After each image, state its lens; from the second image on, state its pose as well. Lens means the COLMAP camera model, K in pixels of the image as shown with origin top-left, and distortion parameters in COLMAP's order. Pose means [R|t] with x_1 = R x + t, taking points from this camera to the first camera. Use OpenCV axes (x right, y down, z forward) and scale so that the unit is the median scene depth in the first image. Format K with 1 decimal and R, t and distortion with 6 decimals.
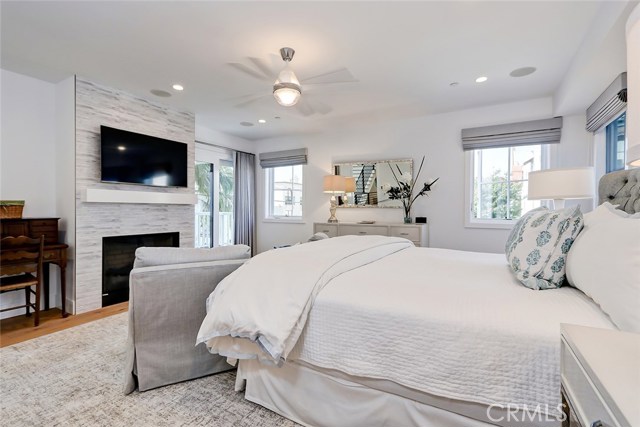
lens RADIAL K [[310.1, 0, 320.0], [0, 310.1, 213.5], [0, 0, 1]] dist [-0.003470, -0.000806]
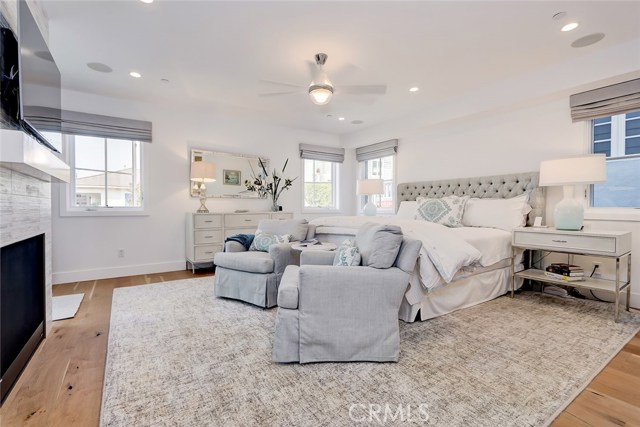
lens RADIAL K [[293.7, 0, 320.0], [0, 293.7, 213.5], [0, 0, 1]] dist [0.035461, -0.000096]
pose [[0.433600, -0.029472, 0.900623, -0.756854], [0.006327, 0.999540, 0.029662, 0.009057], [-0.901083, -0.007163, 0.433587, 0.354047]]
